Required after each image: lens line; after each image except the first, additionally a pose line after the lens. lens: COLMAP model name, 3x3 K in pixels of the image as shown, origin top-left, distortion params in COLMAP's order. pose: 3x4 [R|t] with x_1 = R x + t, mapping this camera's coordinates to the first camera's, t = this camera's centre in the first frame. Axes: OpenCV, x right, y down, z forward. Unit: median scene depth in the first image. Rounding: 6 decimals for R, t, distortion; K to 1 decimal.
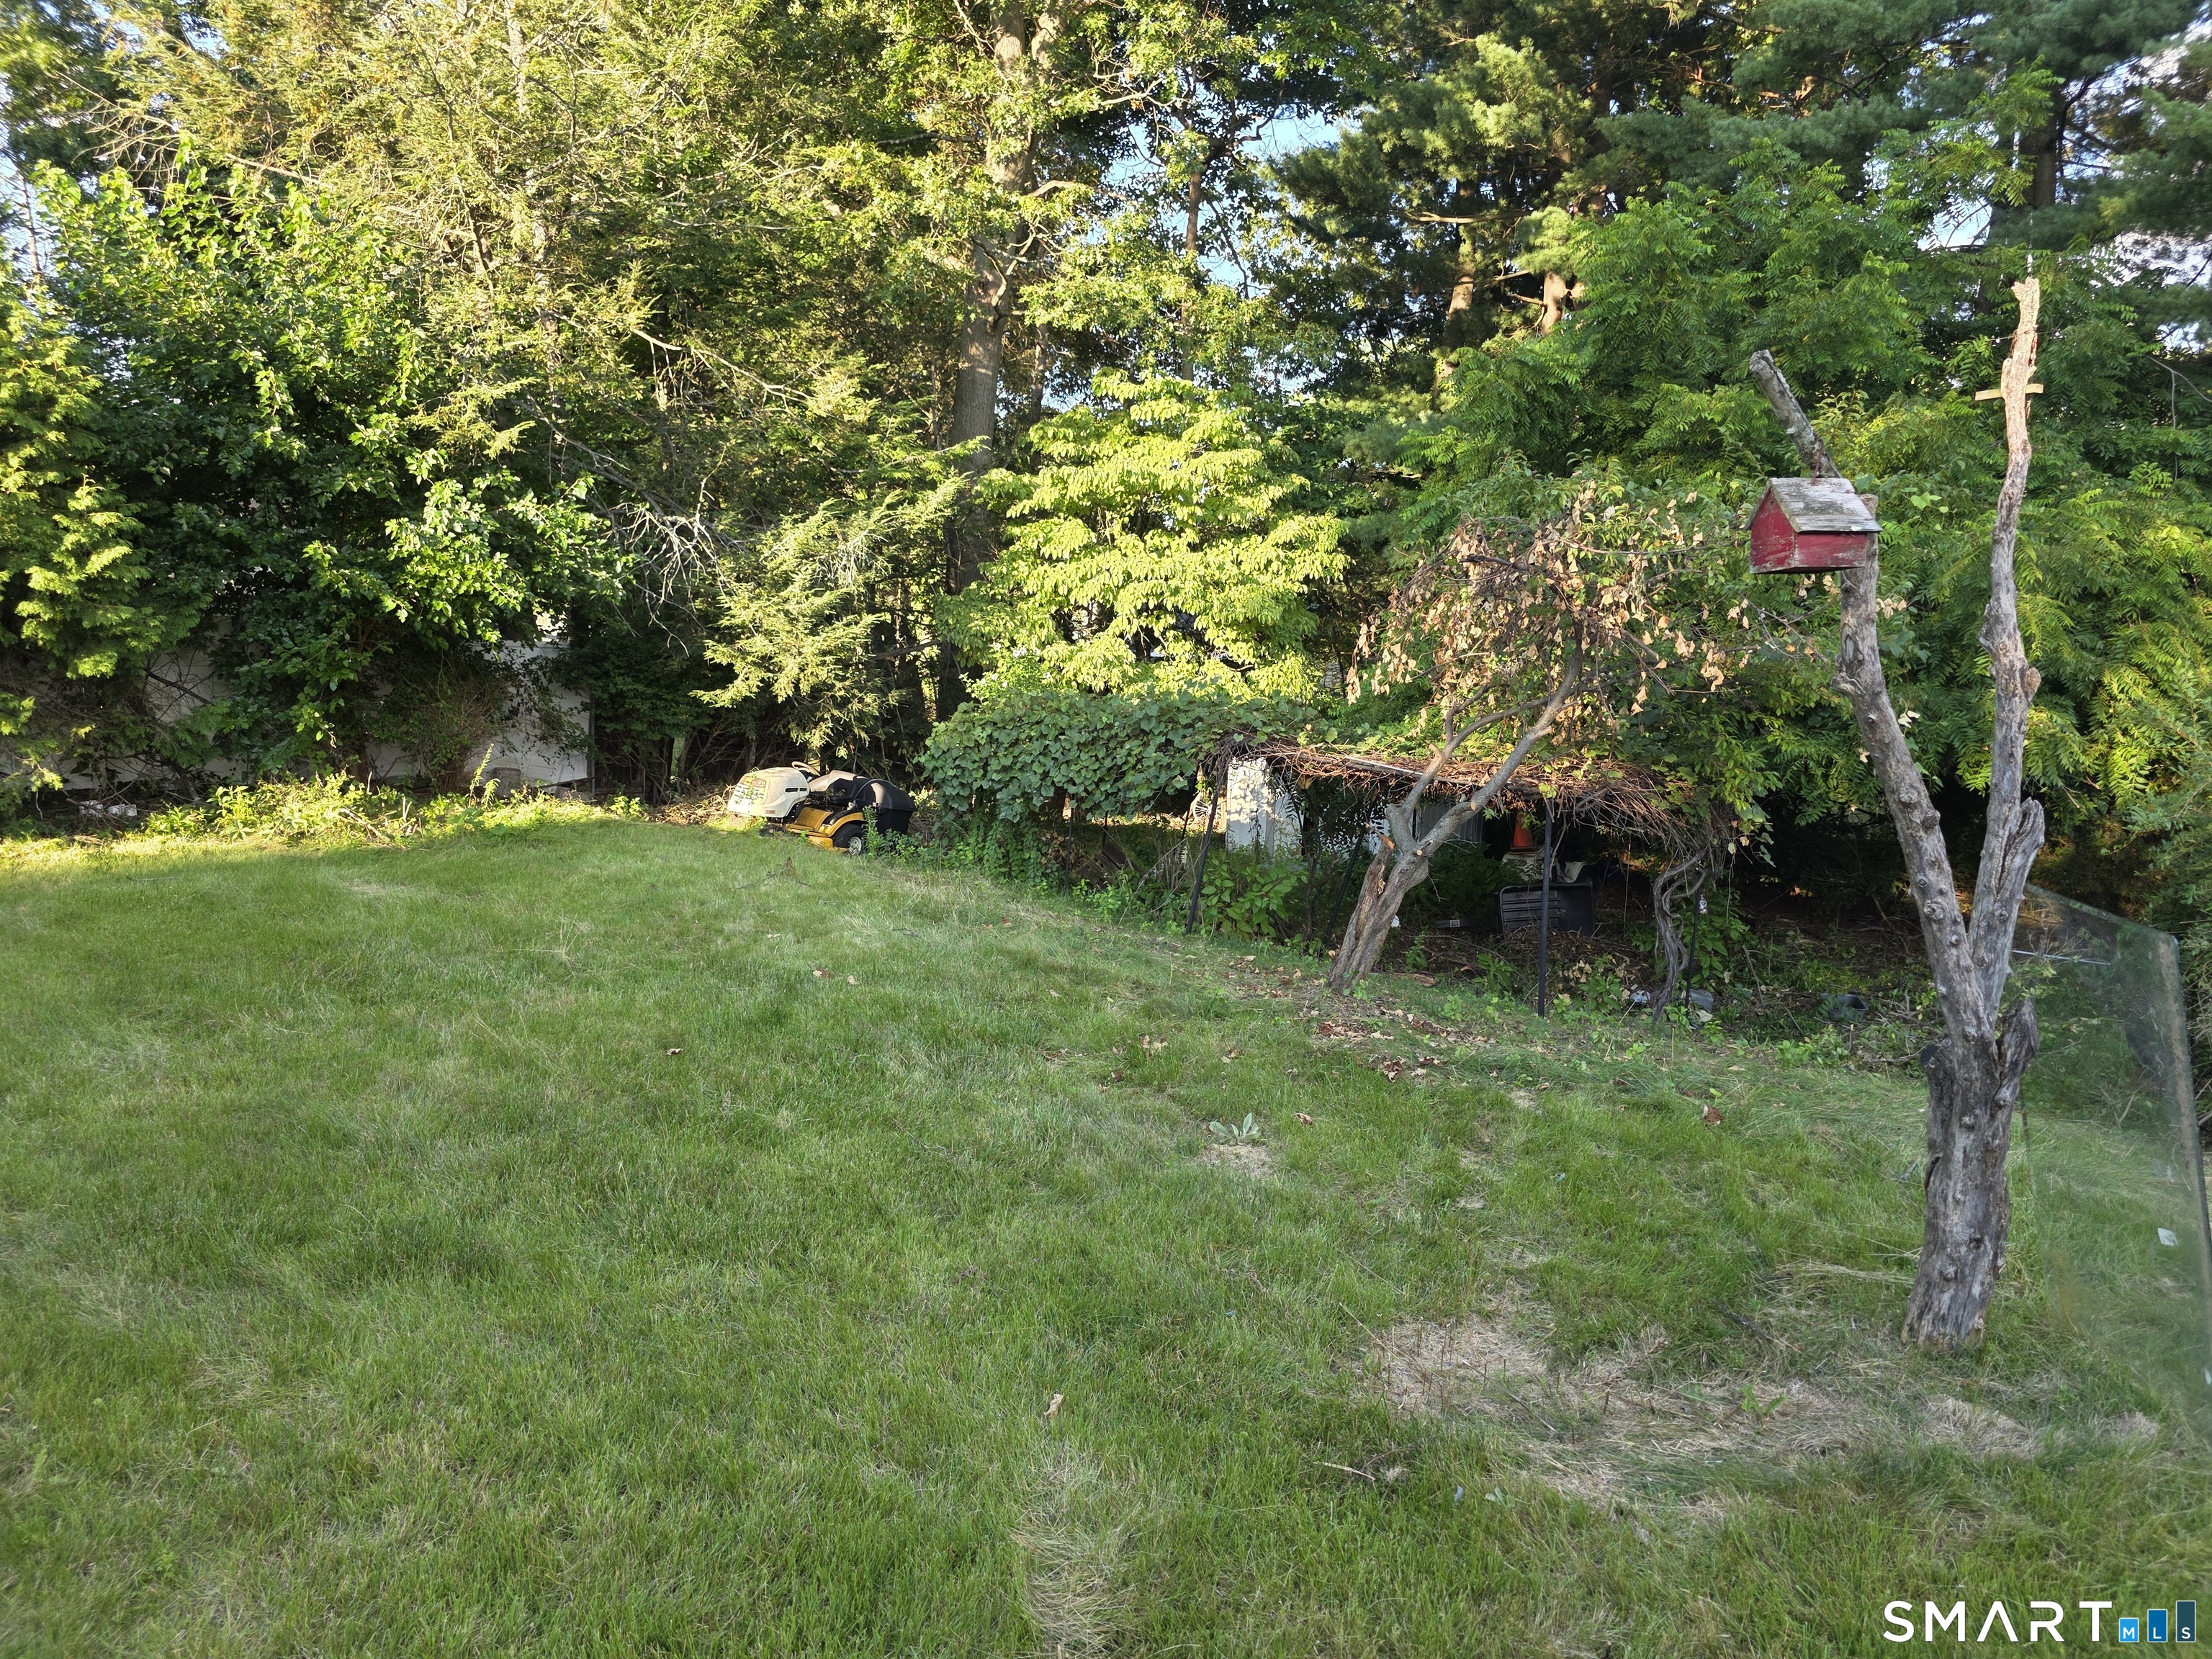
lens RADIAL K [[1479.1, 0, 1112.8], [0, 1479.1, 841.0], [0, 0, 1]] dist [0.056398, -0.049988]
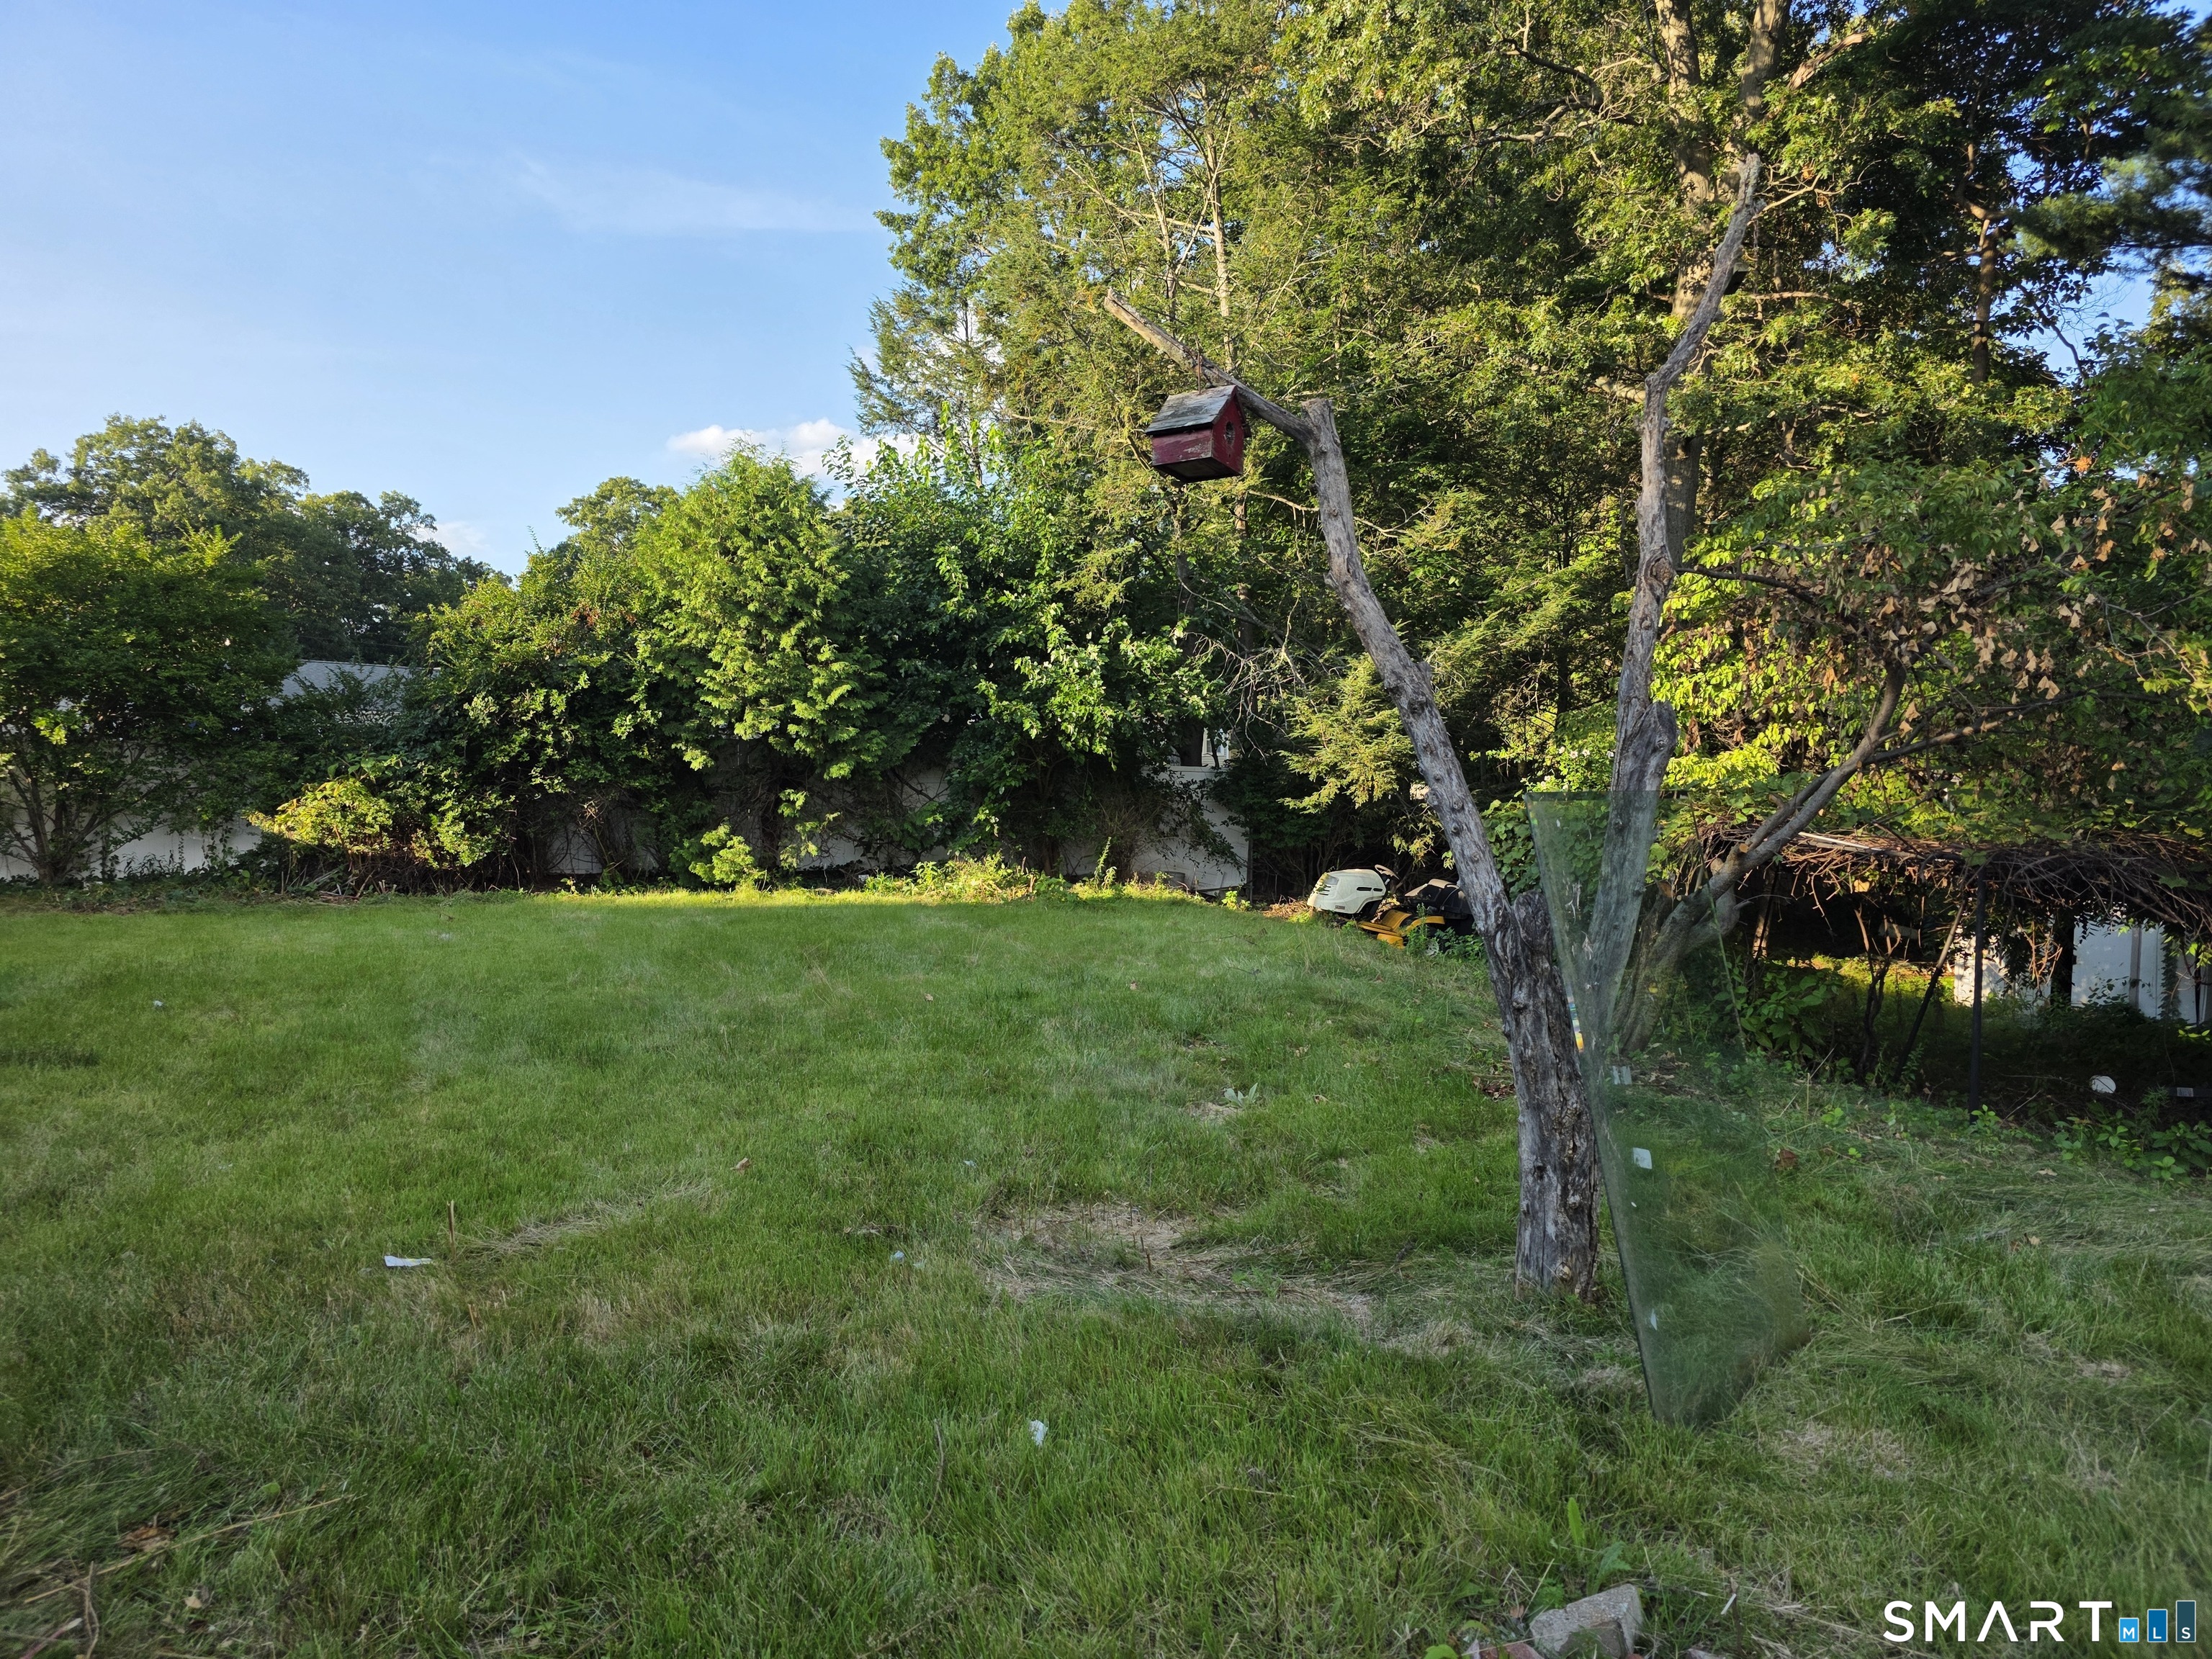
lens RADIAL K [[1479.1, 0, 1085.1], [0, 1479.1, 826.6], [0, 0, 1]] dist [0.056398, -0.049988]
pose [[0.797854, -0.002614, -0.602846, 0.330739], [-0.079340, 0.990837, -0.109300, 0.065796], [0.597608, 0.135035, 0.790336, 0.031878]]
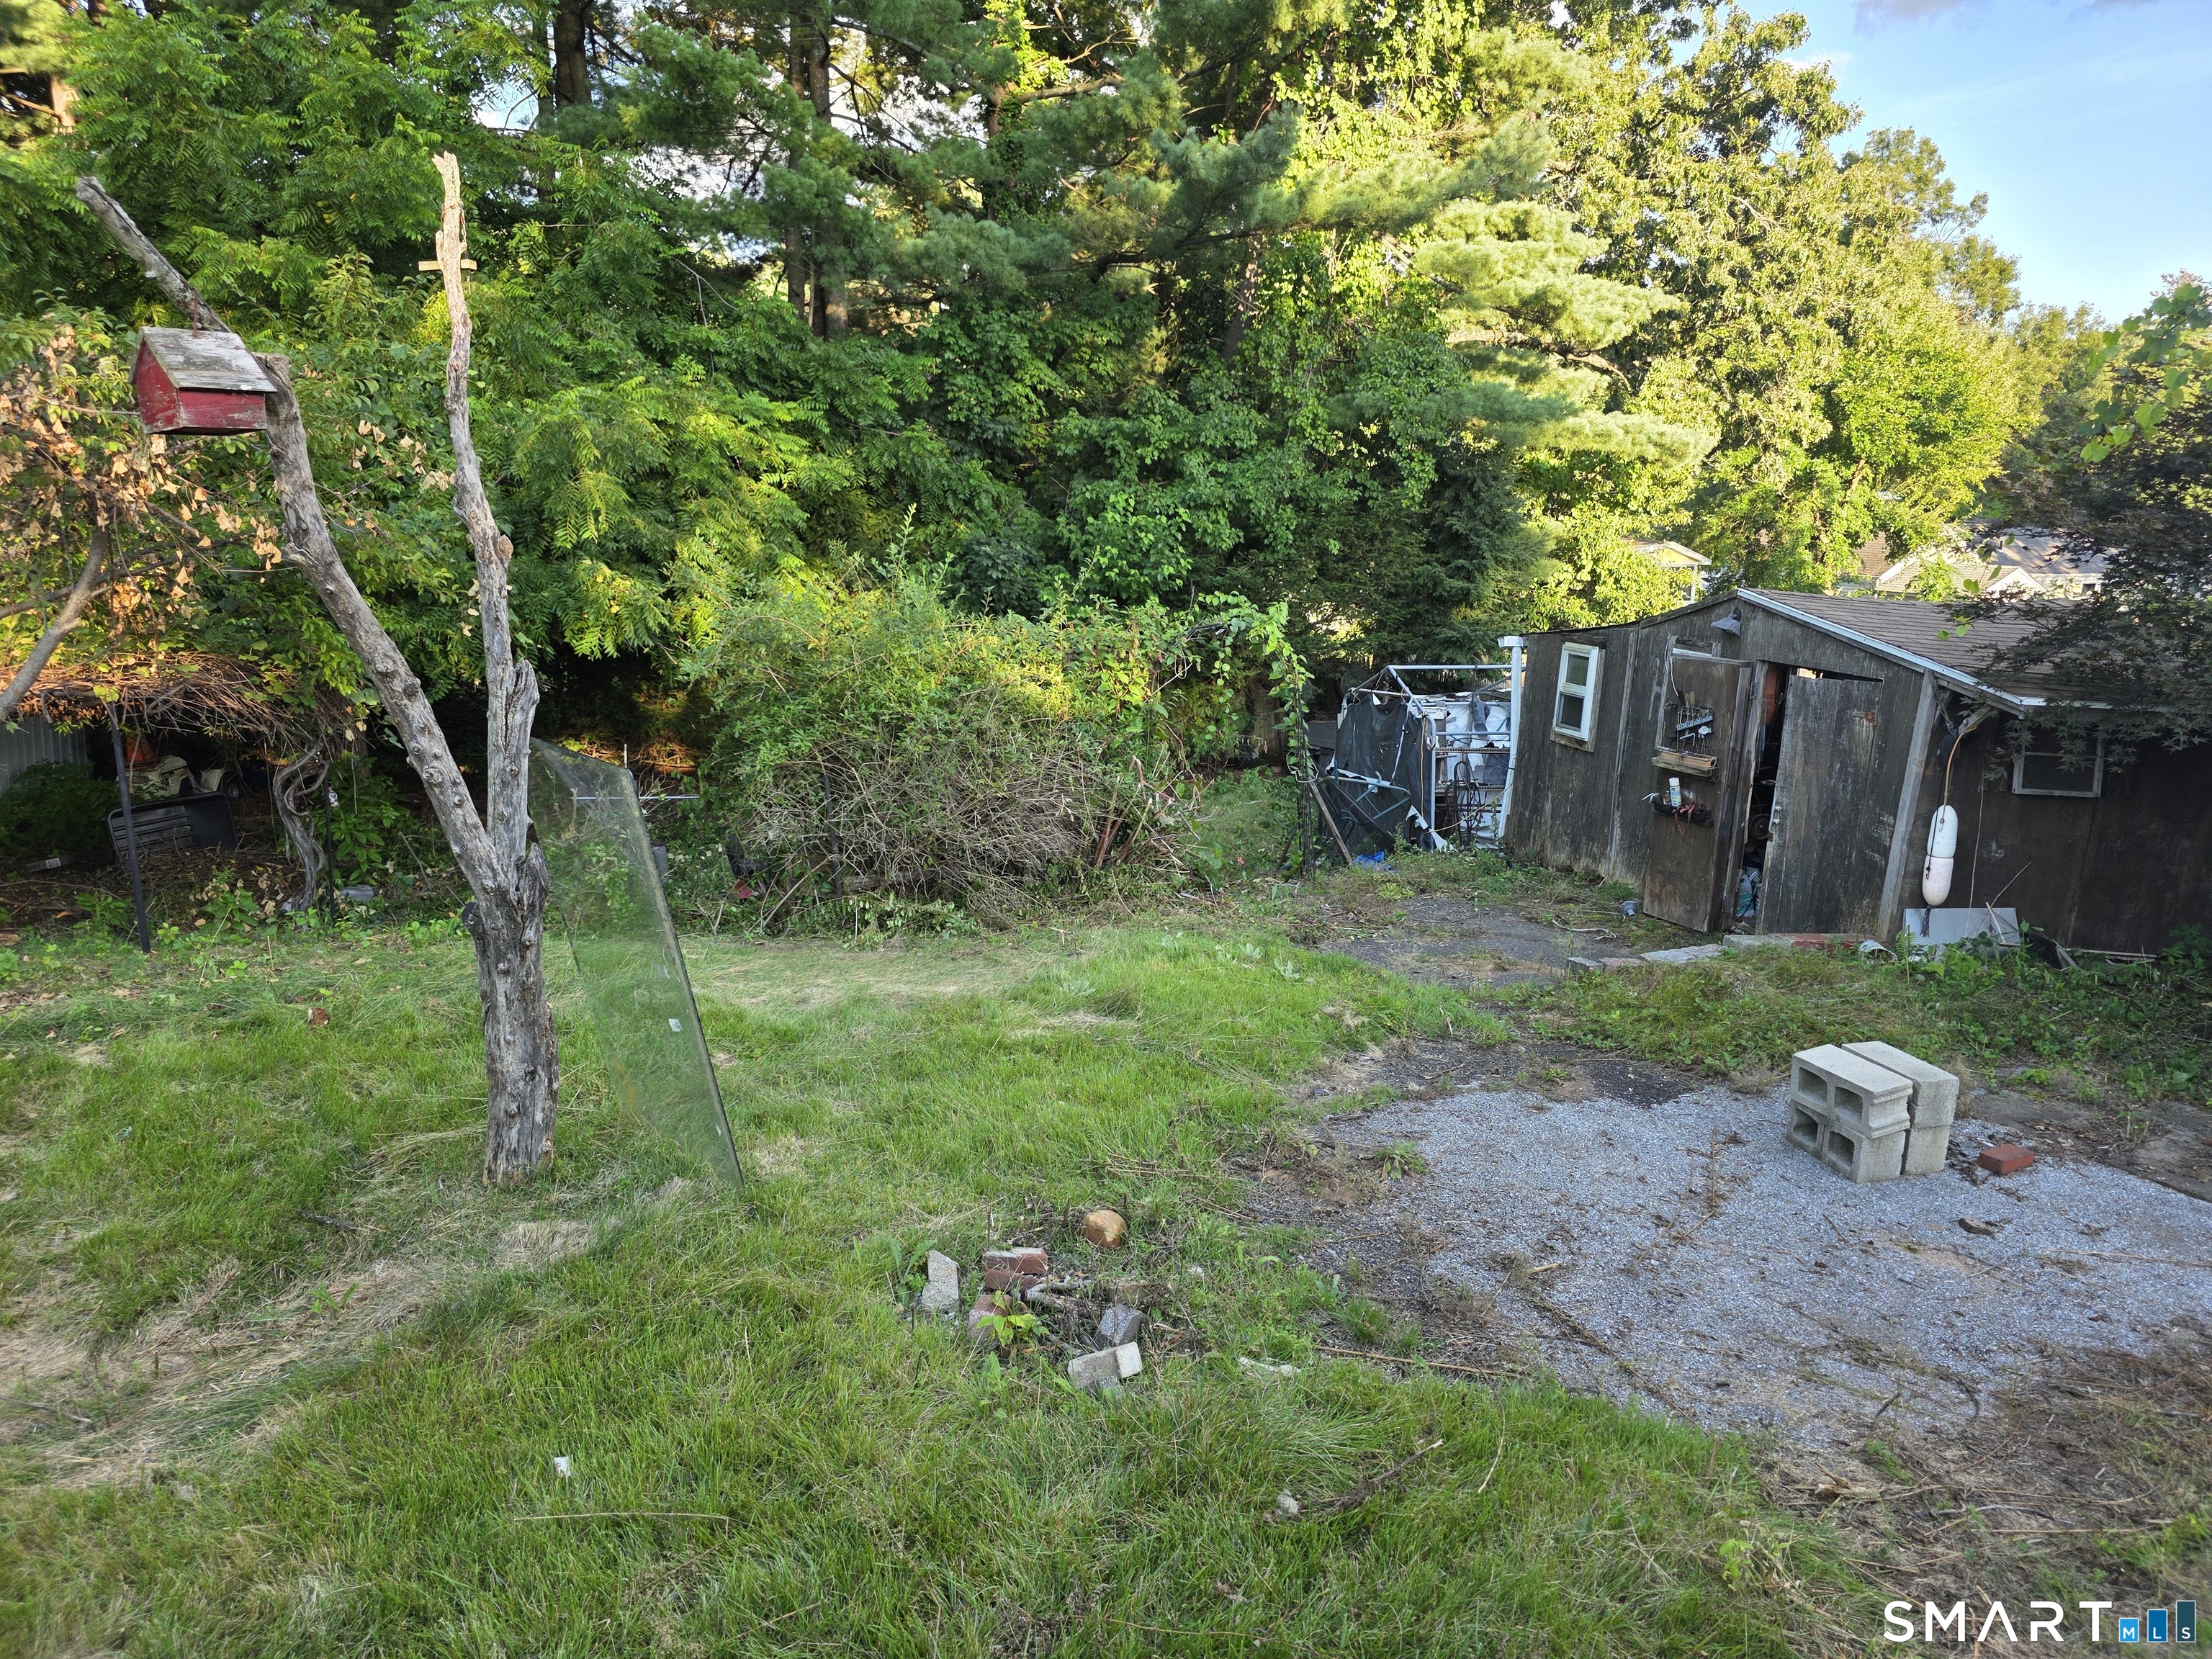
lens RADIAL K [[1479.1, 0, 1115.9], [0, 1479.1, 823.9], [0, 0, 1]] dist [0.056398, -0.049988]
pose [[0.677021, -0.161551, 0.718014, 0.043506], [0.112655, 0.986861, 0.115817, 0.004705], [-0.727290, 0.002478, 0.686325, -0.015285]]
